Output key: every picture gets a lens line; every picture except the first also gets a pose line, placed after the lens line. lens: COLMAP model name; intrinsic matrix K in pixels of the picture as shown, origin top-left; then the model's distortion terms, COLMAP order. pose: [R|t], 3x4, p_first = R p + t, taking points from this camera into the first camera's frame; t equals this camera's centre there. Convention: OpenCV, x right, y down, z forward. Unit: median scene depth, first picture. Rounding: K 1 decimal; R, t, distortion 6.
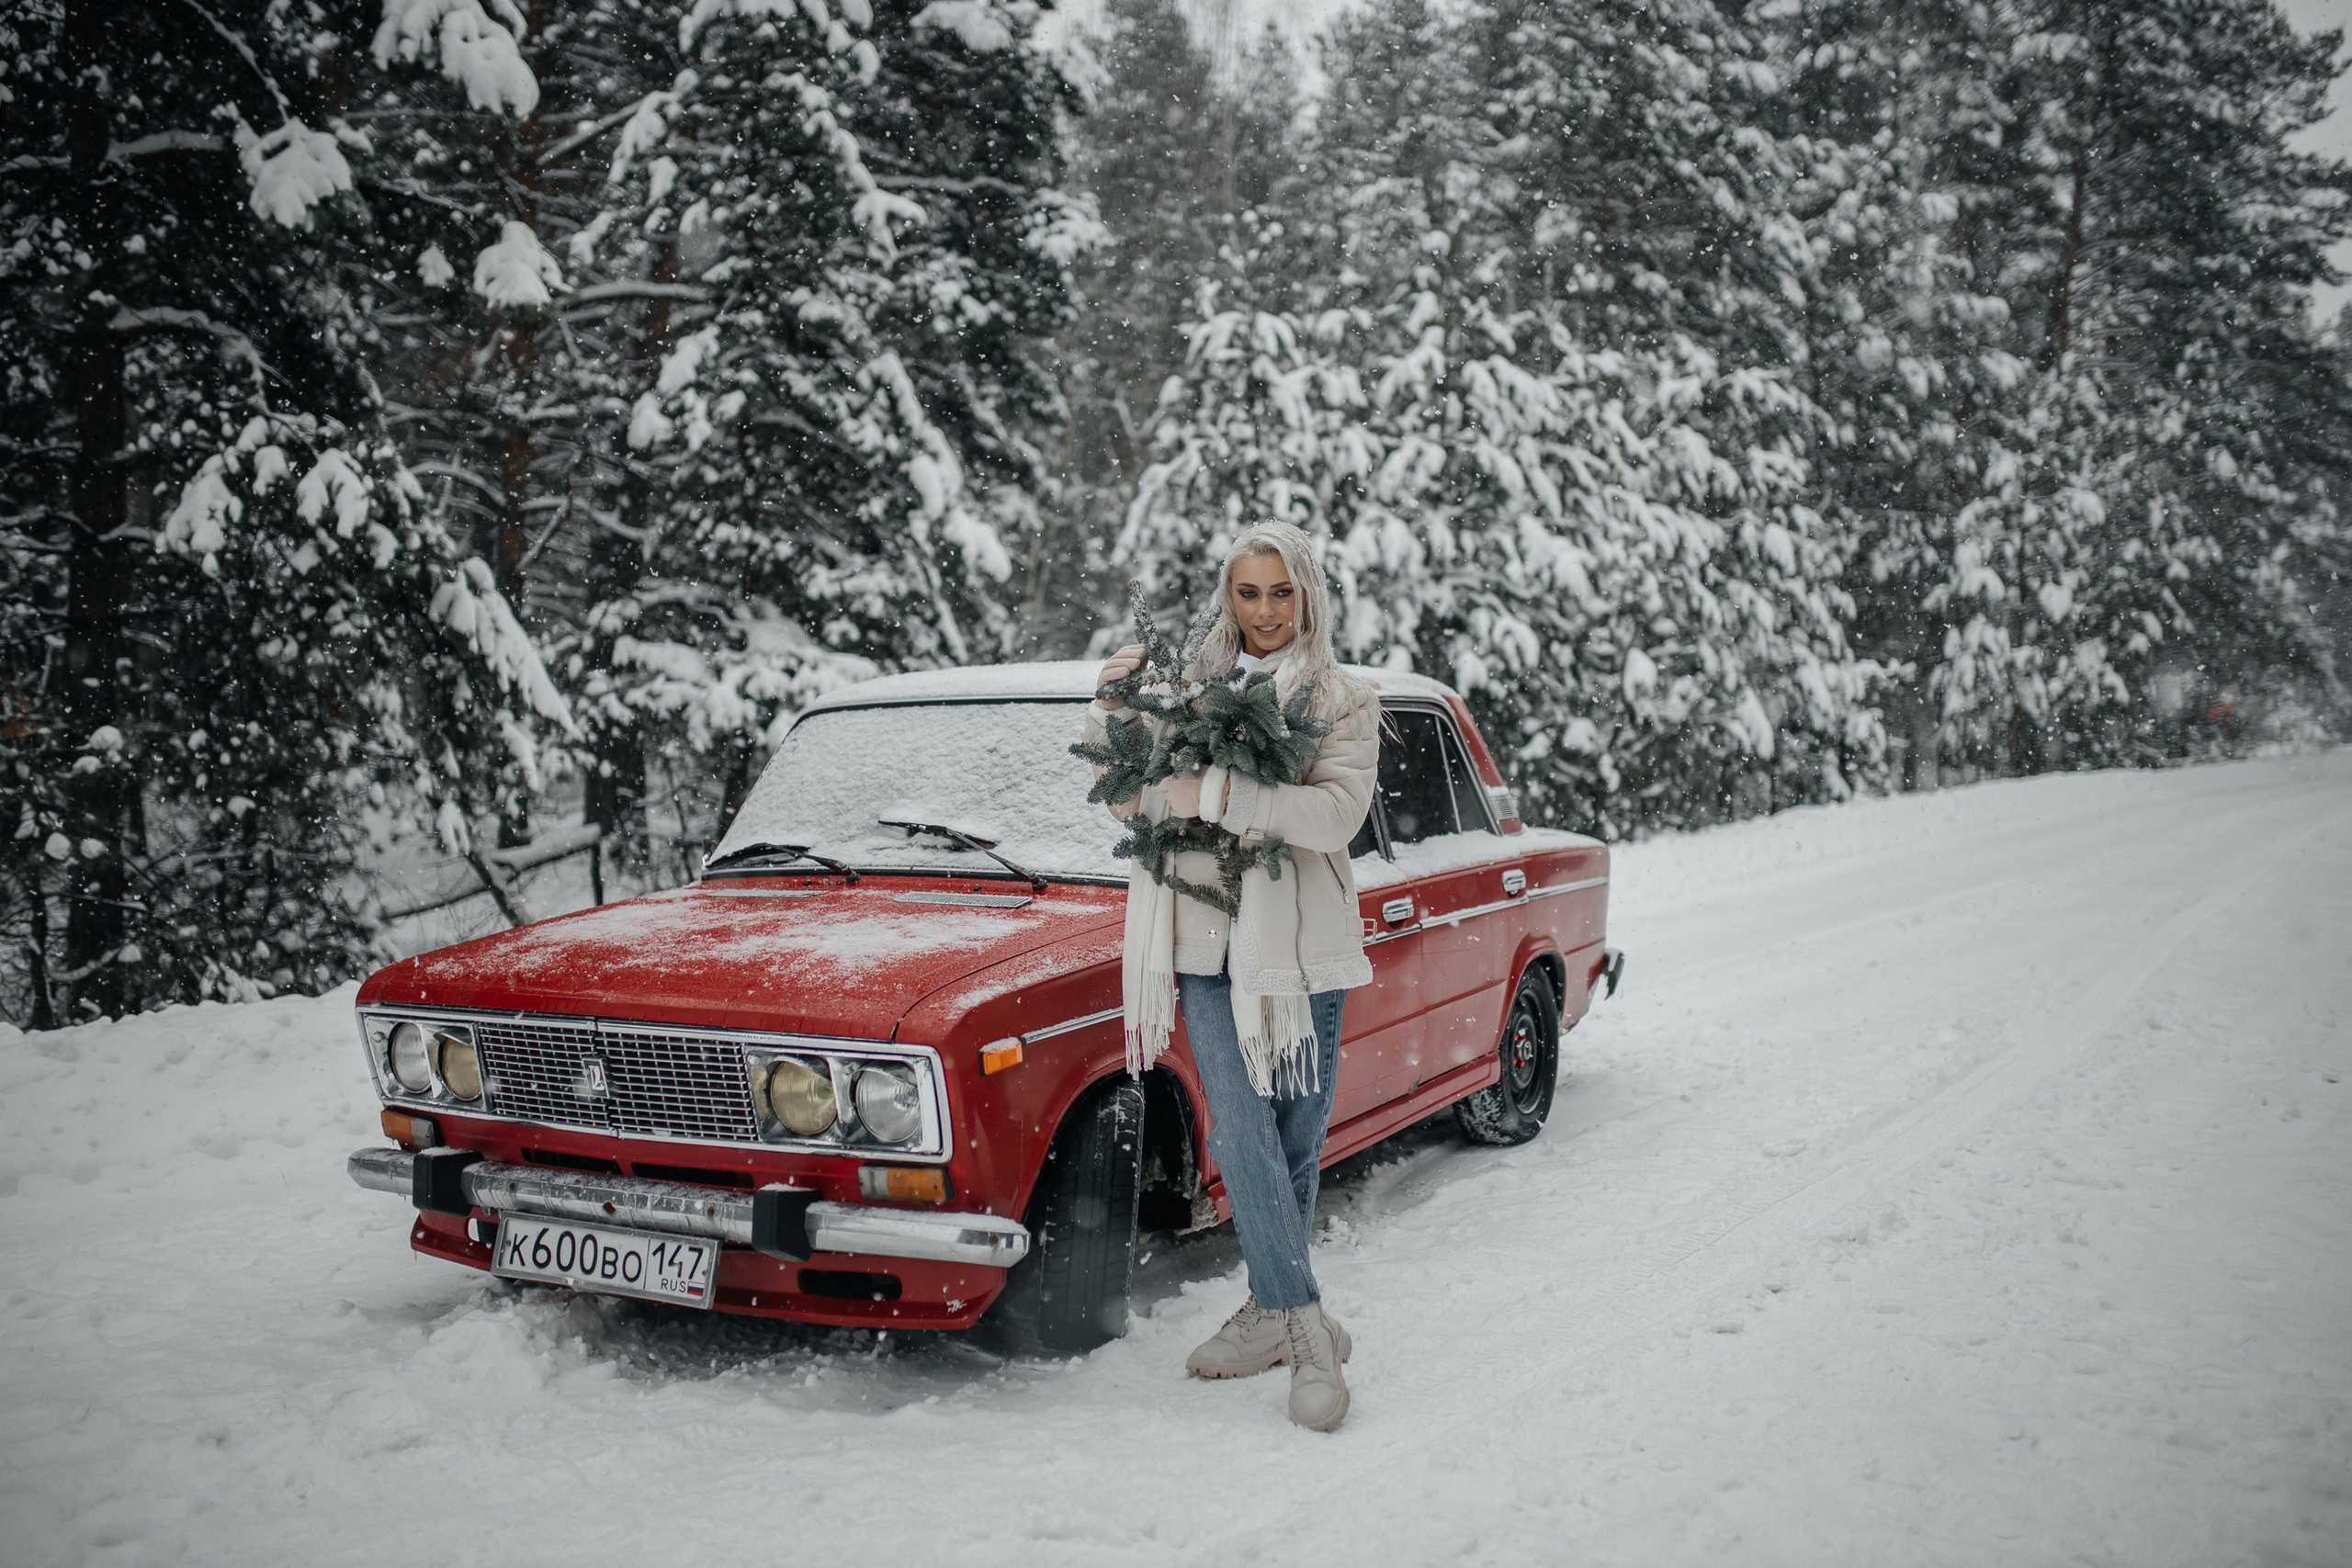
lens RADIAL K [[2239.5, 0, 1176.0], [0, 2239.5, 784.0], [0, 0, 1]] dist [-0.063338, 0.101217]
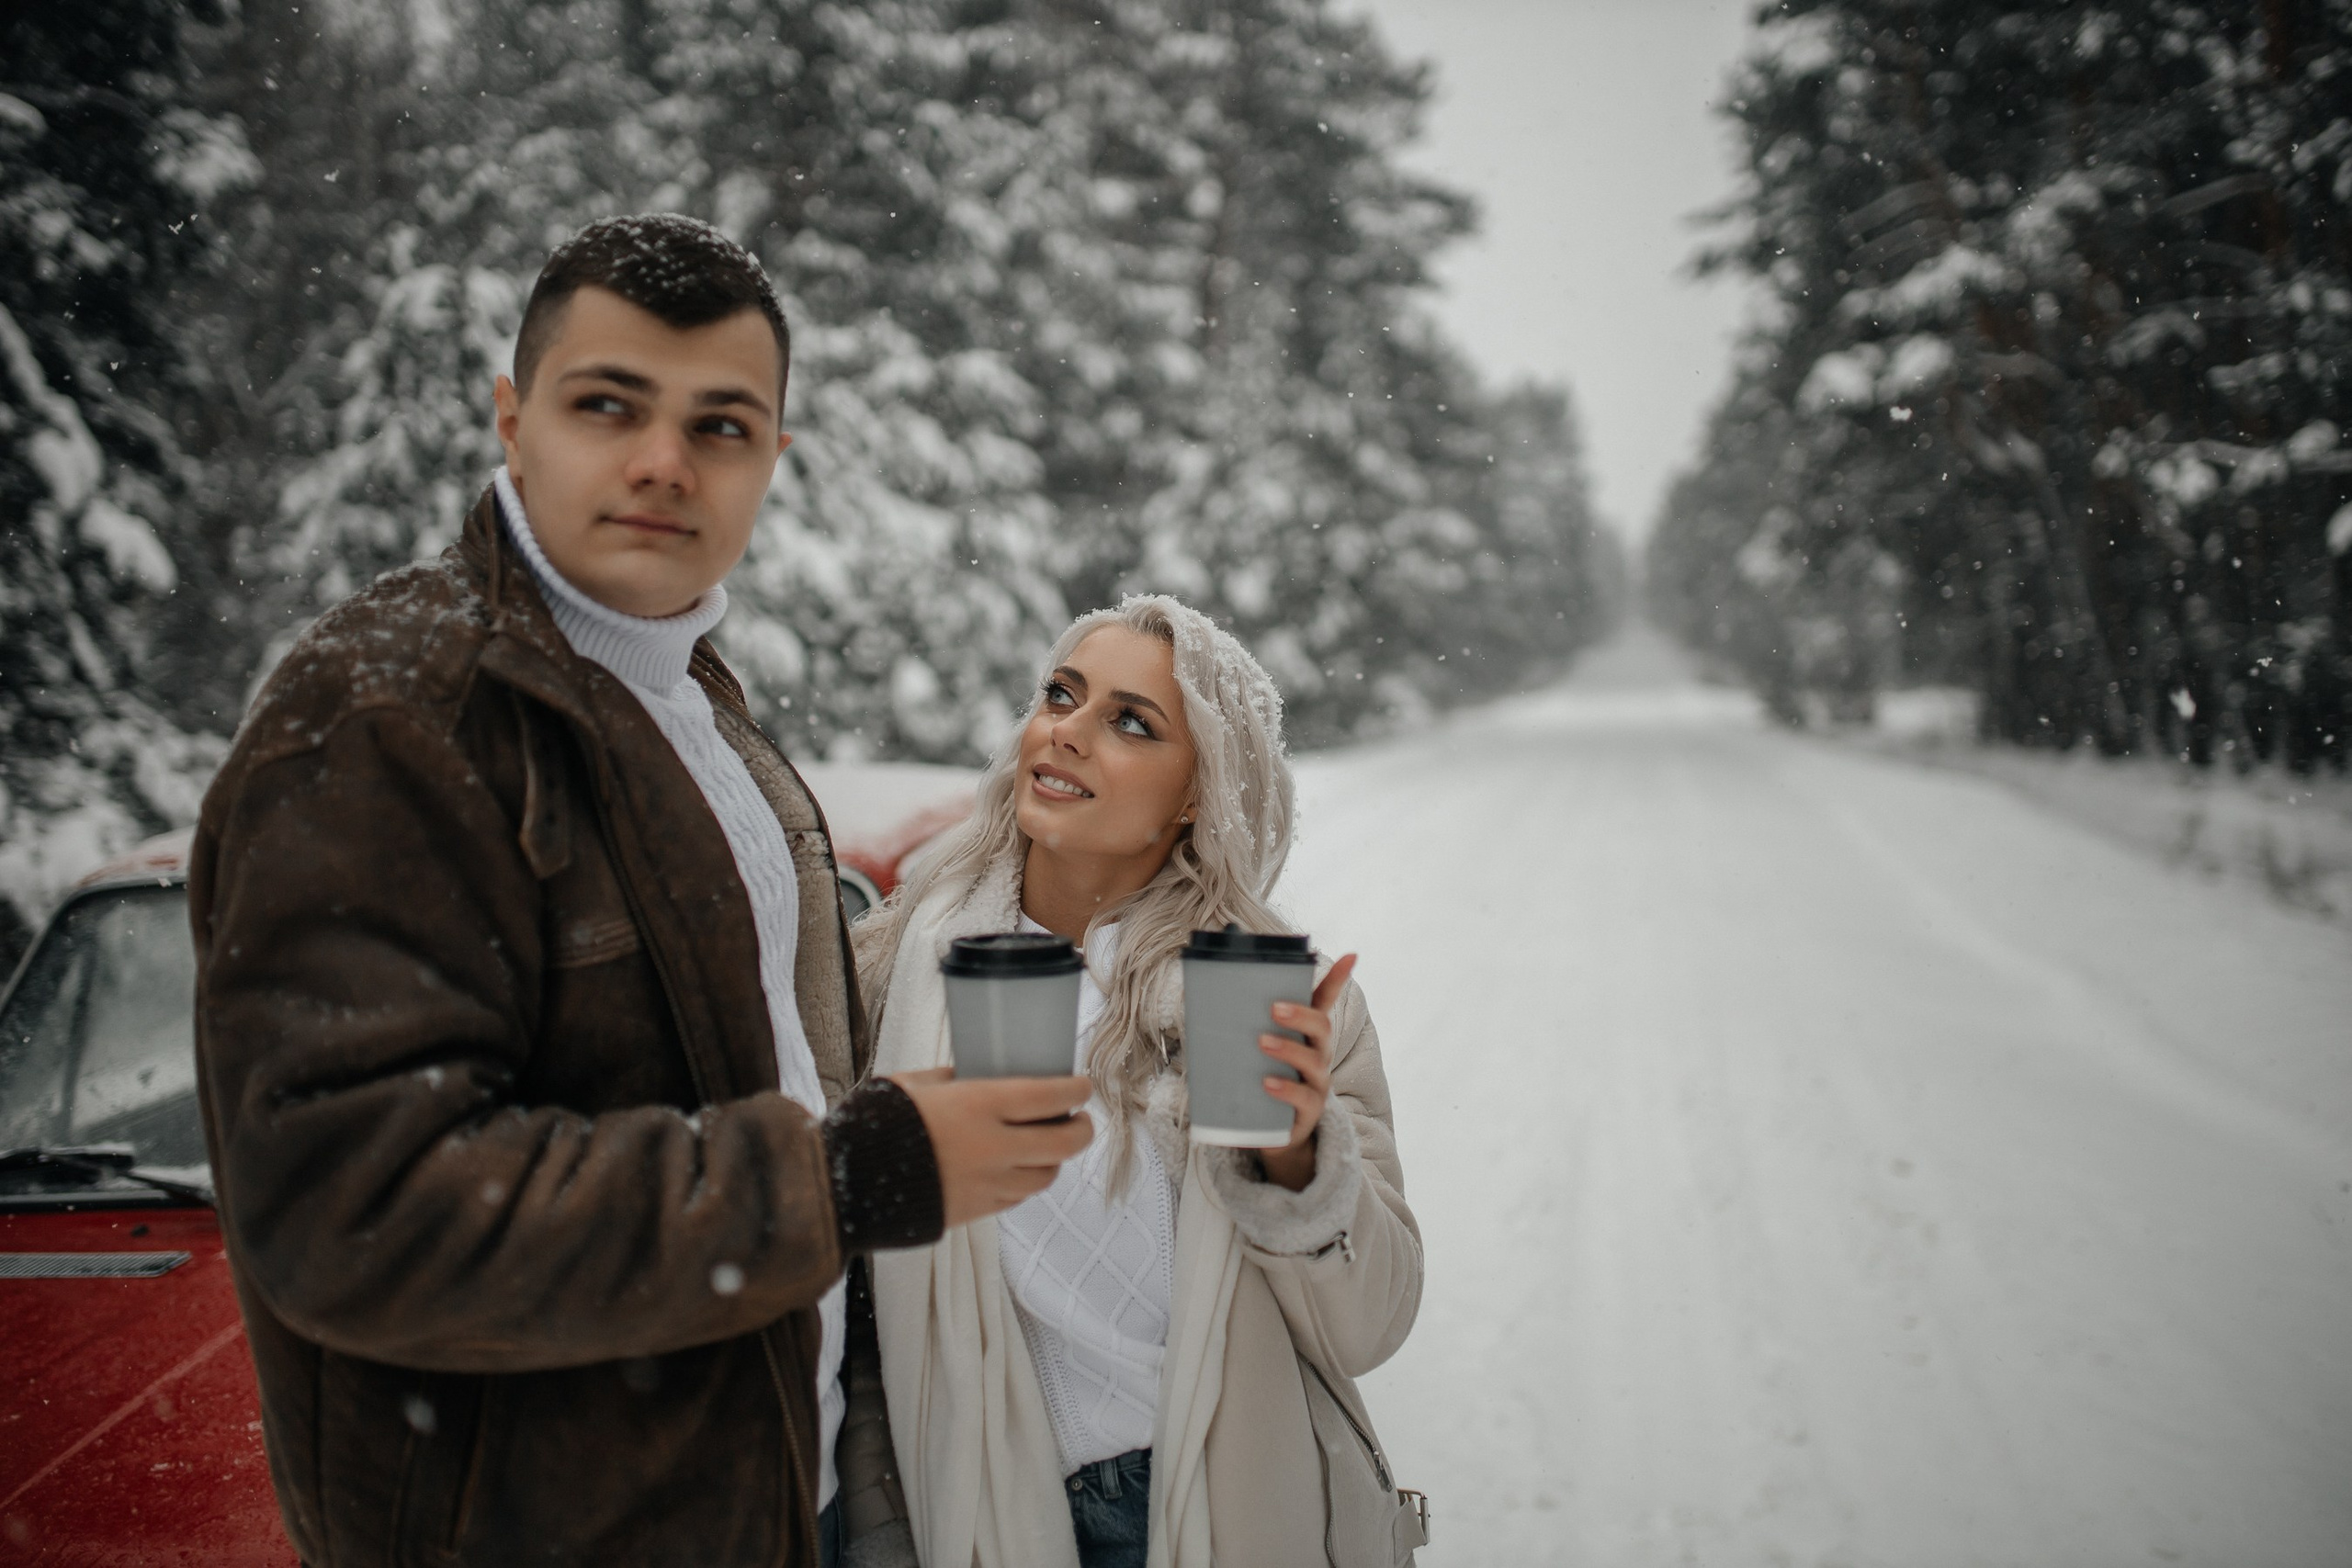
lens RADIAL K [[2255.3, 0, 1183.0], [0, 2255.3, 777.6], [0, 0, 1]] dist [-0.061242, 0.104316]
pose [[0.926273, -0.034650, 0.375258, -0.042664], [0.033191, 0.999395, 0.010354, -0.021192], [-0.375389, 0.002864, 0.926863, 0.125171]]
